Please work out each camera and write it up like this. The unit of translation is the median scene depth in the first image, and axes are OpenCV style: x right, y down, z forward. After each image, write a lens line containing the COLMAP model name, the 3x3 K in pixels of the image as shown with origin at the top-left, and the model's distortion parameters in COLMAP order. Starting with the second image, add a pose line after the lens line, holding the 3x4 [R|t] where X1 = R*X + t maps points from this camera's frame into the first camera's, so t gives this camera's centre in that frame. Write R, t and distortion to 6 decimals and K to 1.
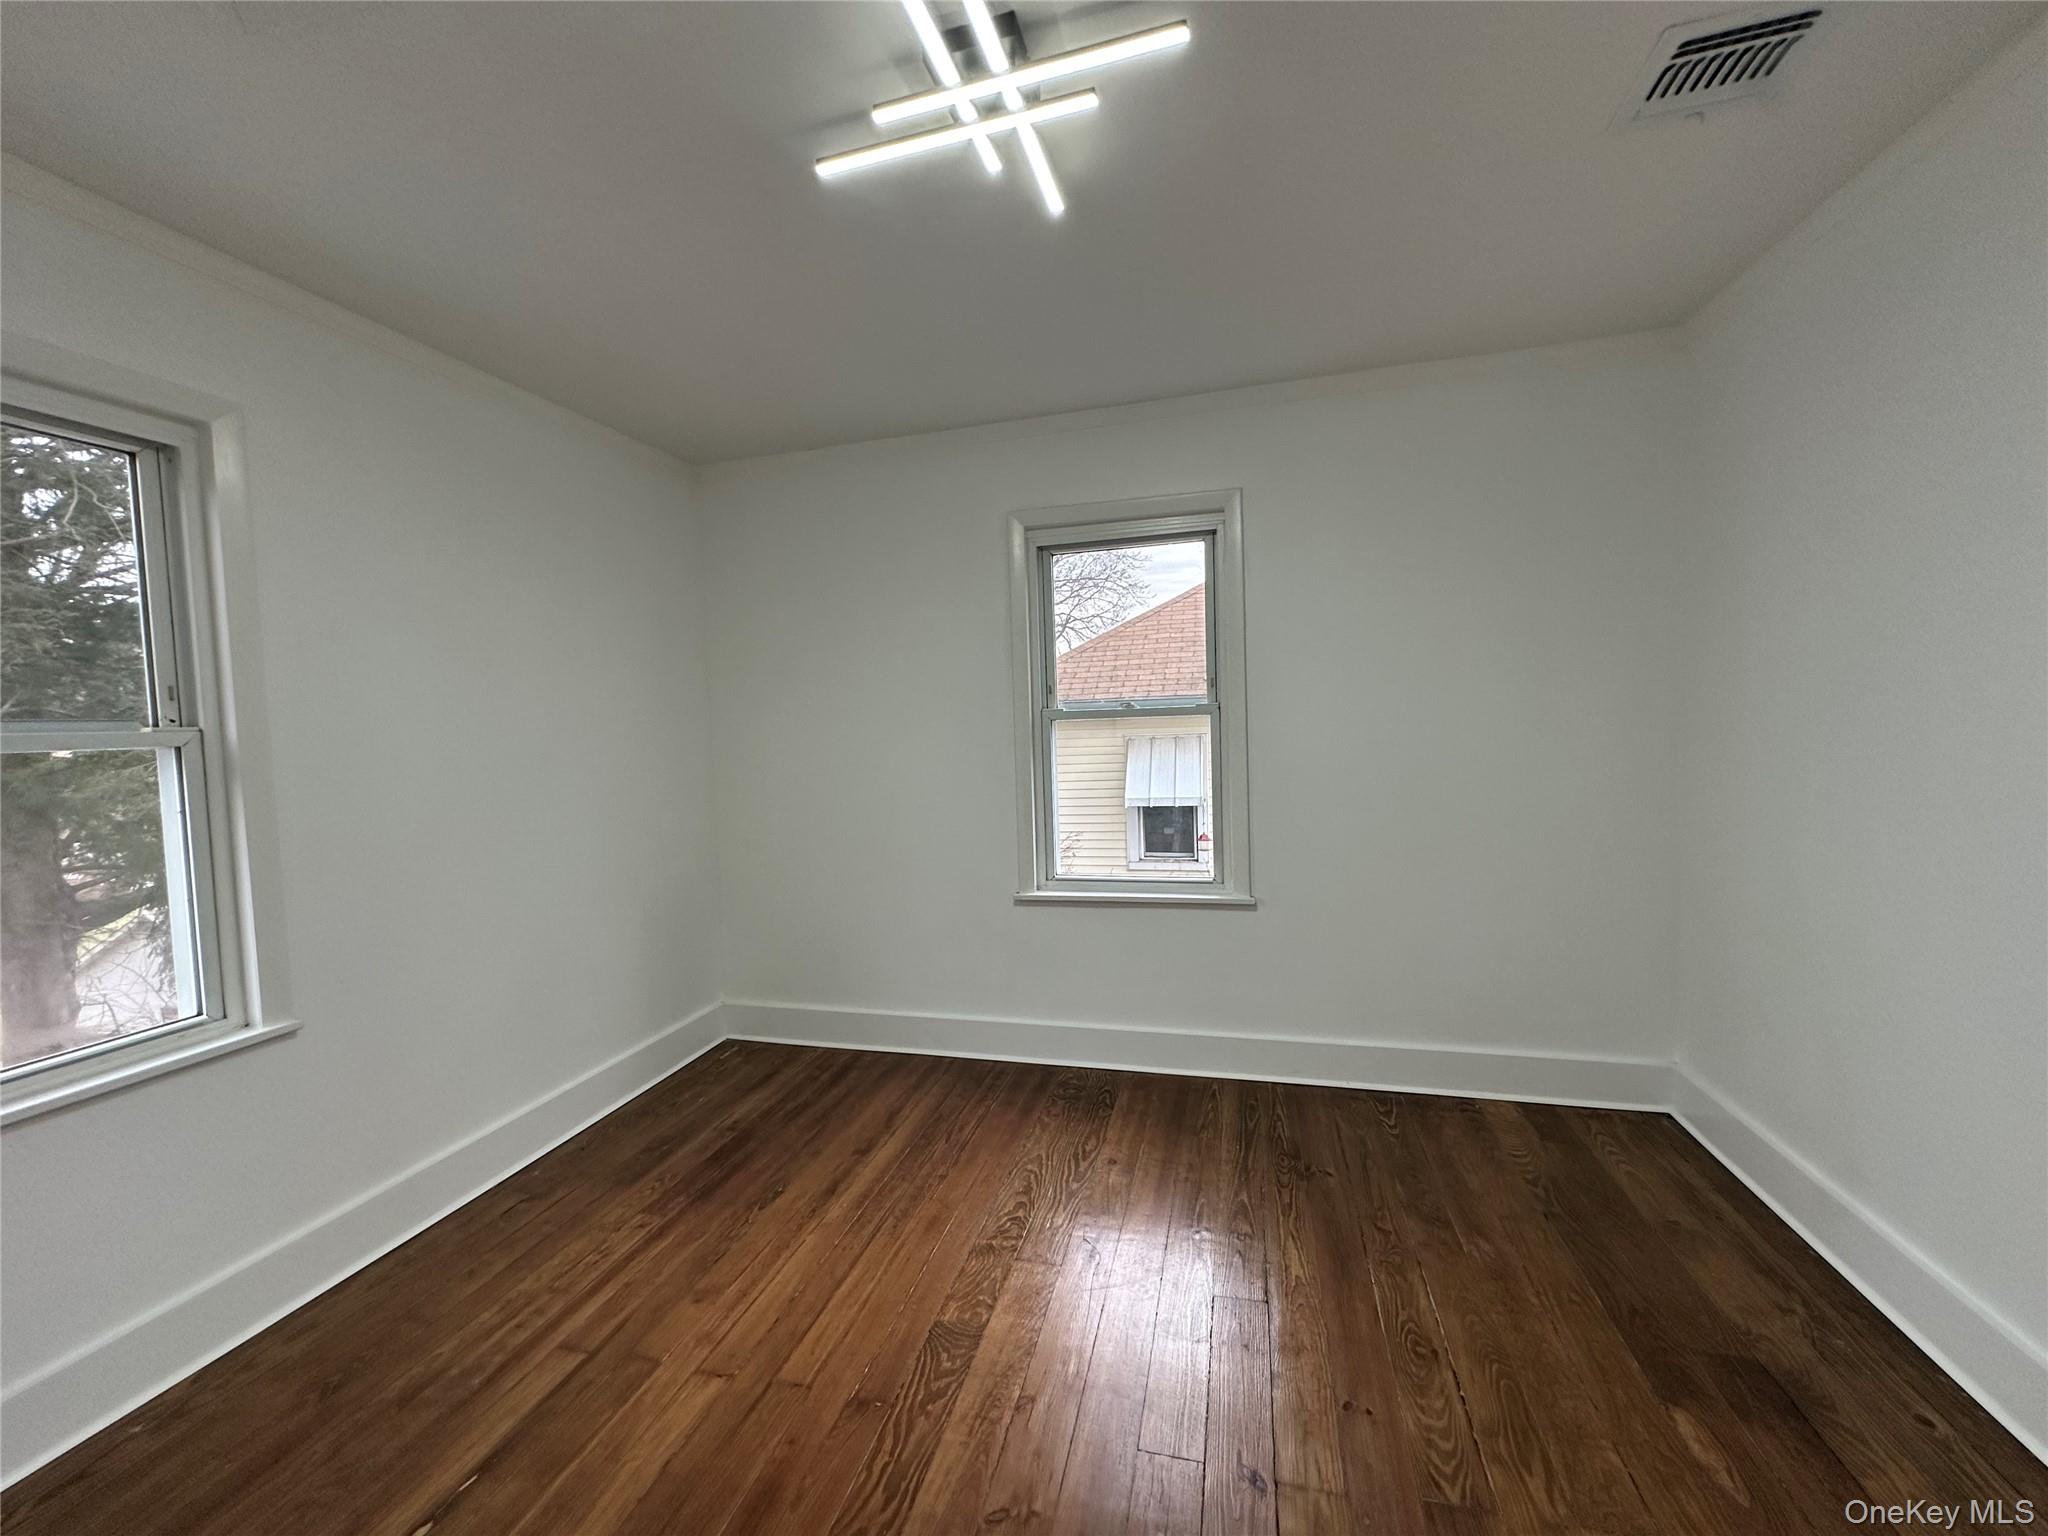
lens RADIAL K [[813.1, 0, 1022.8], [0, 813.1, 771.4], [0, 0, 1]] dist [-0.001907, 0.000375]
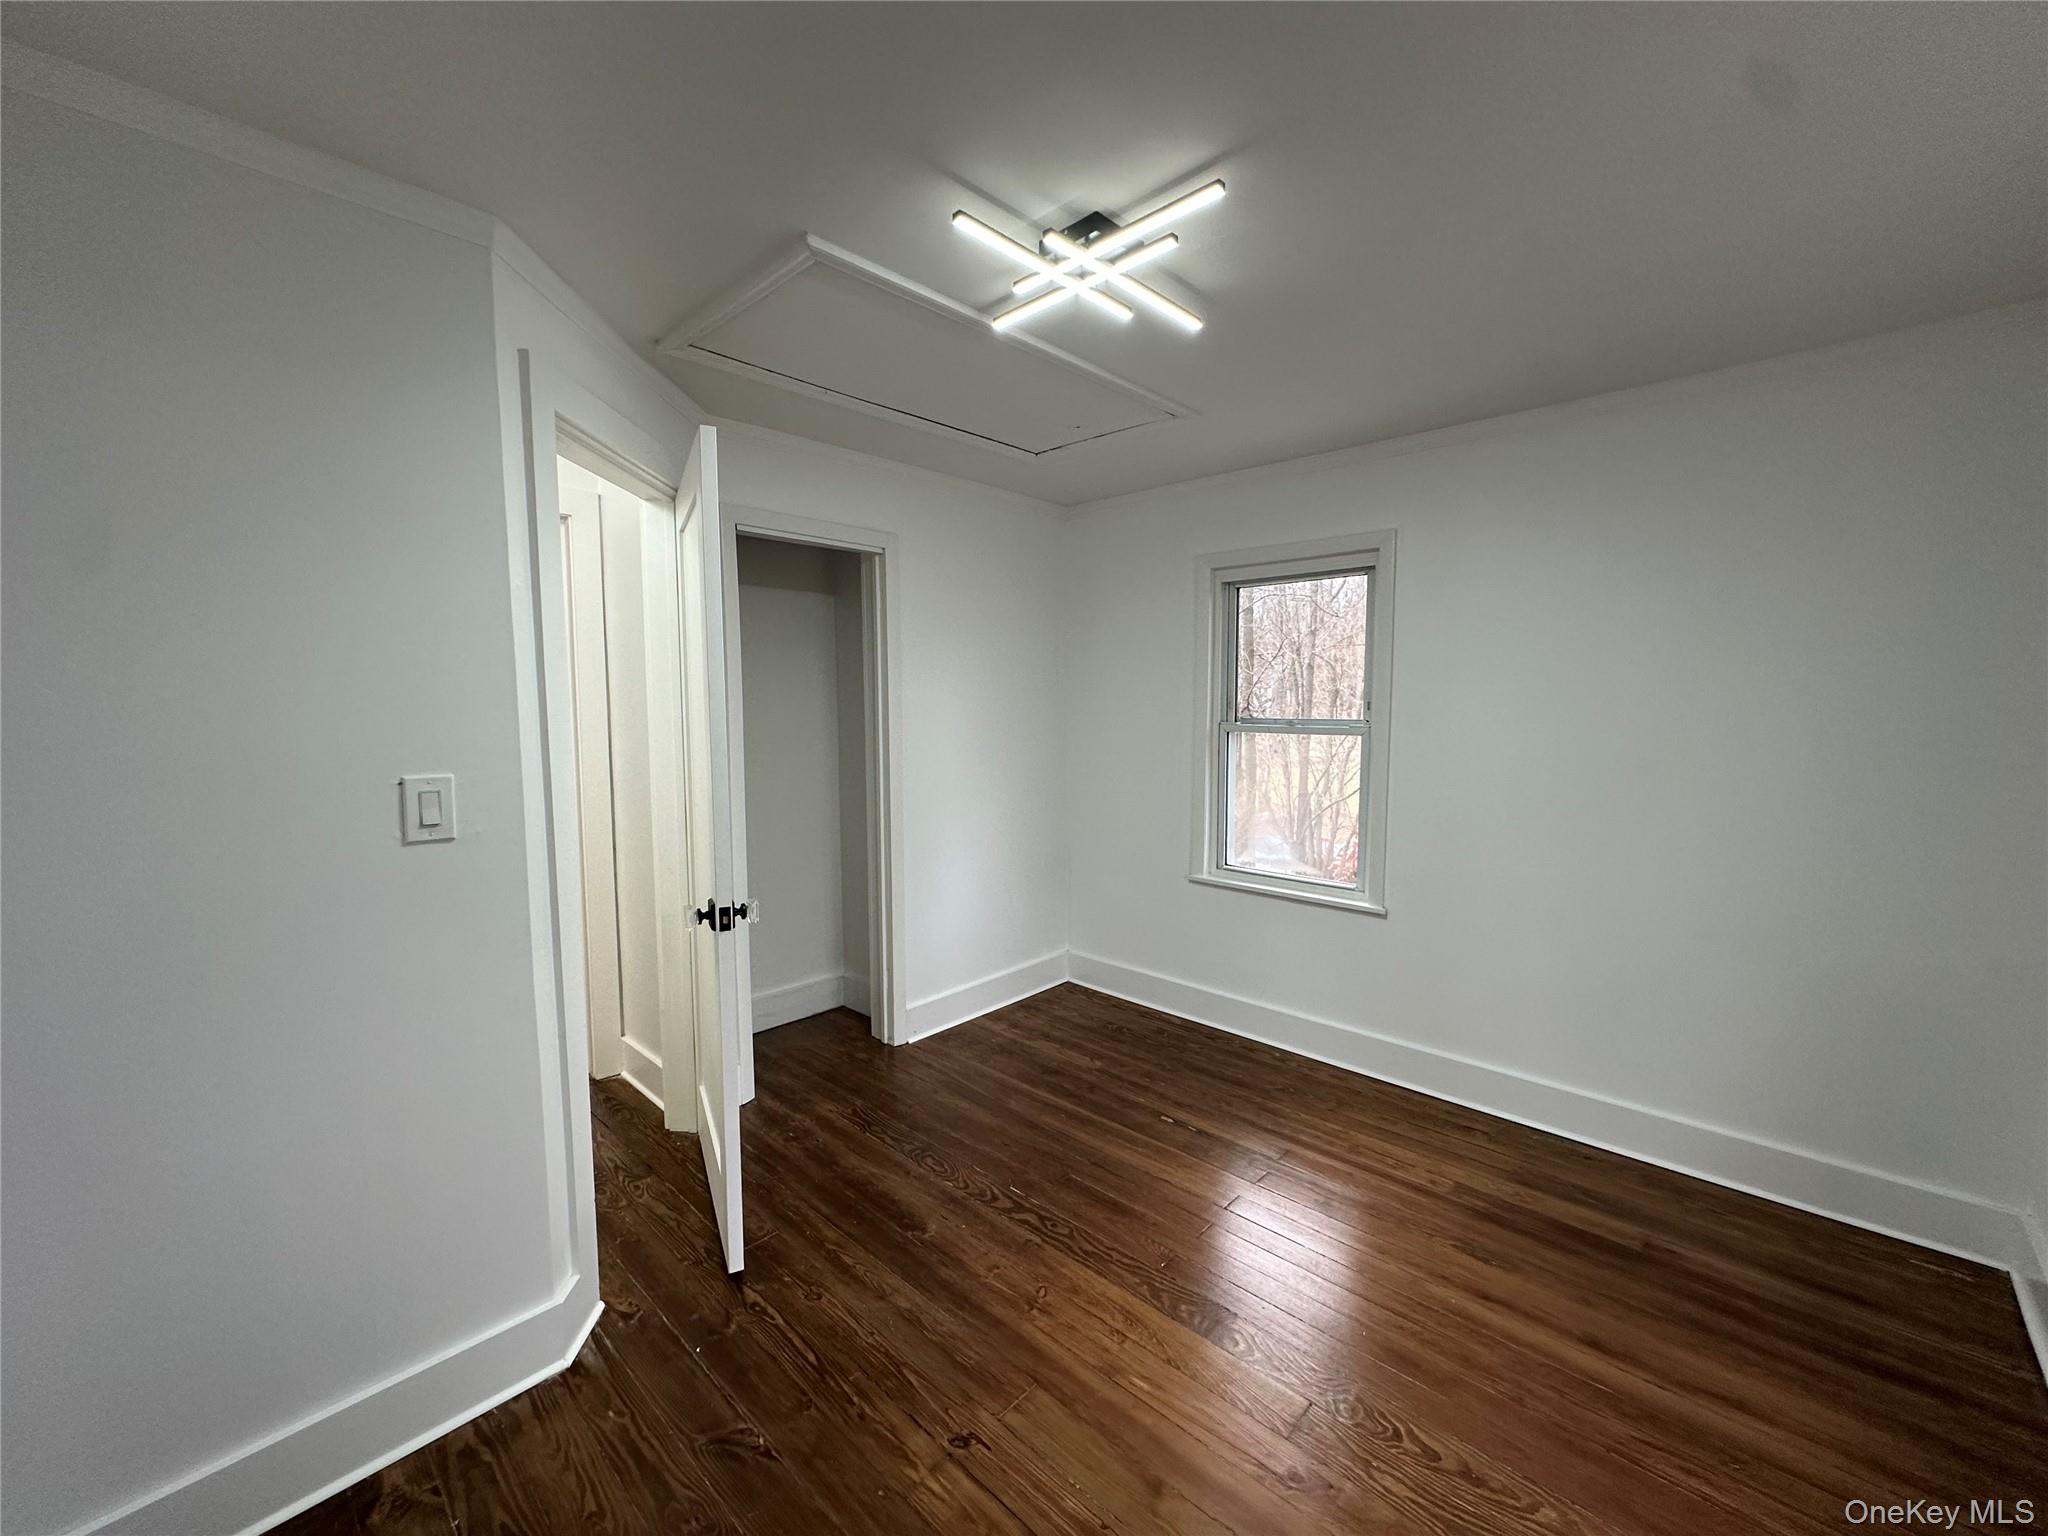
lens RADIAL K [[822.5, 0, 1057.8], [0, 822.5, 769.6], [0, 0, 1]] dist [-0.000545, -0.000043]
pose [[-0.447278, 0.108652, -0.887771, 0.821186], [-0.039543, 0.989221, 0.140991, -0.179361], [0.893521, 0.098168, -0.438160, 1.086101]]
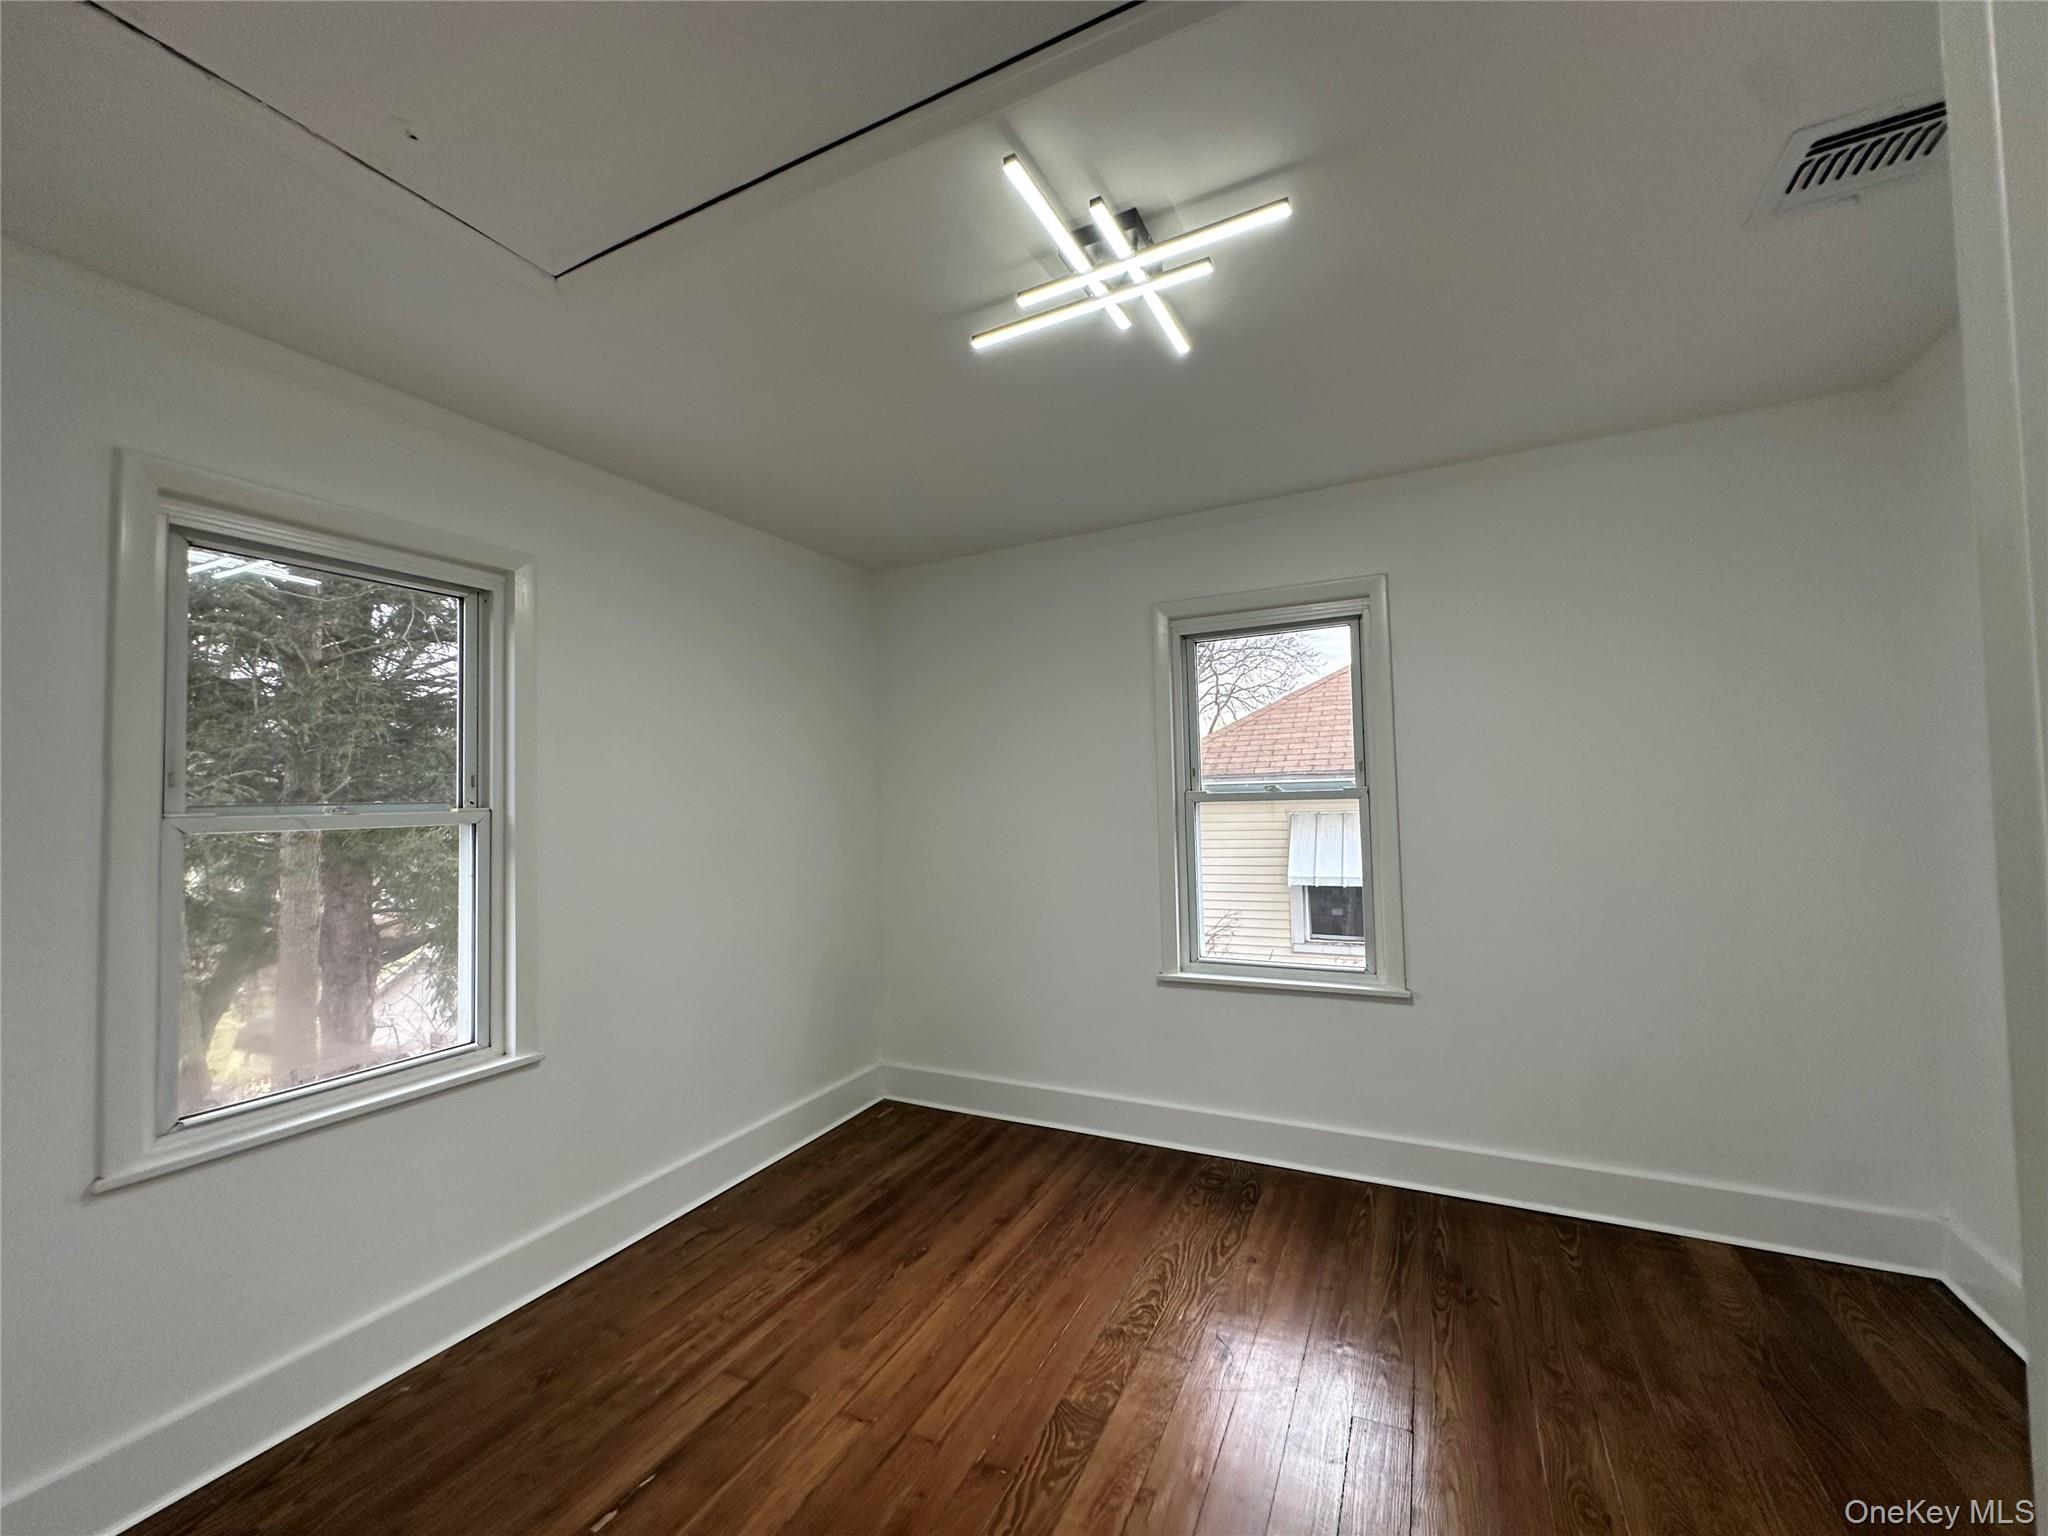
lens RADIAL K [[813.1, 0, 1022.8], [0, 813.1, 771.4], [0, 0, 1]] dist [-0.001907, 0.000375]
pose [[0.980364, 0.001877, -0.197187, 0.039191], [-0.018894, 0.996248, -0.084453, -0.018313], [0.196289, 0.086520, 0.976722, -0.065333]]
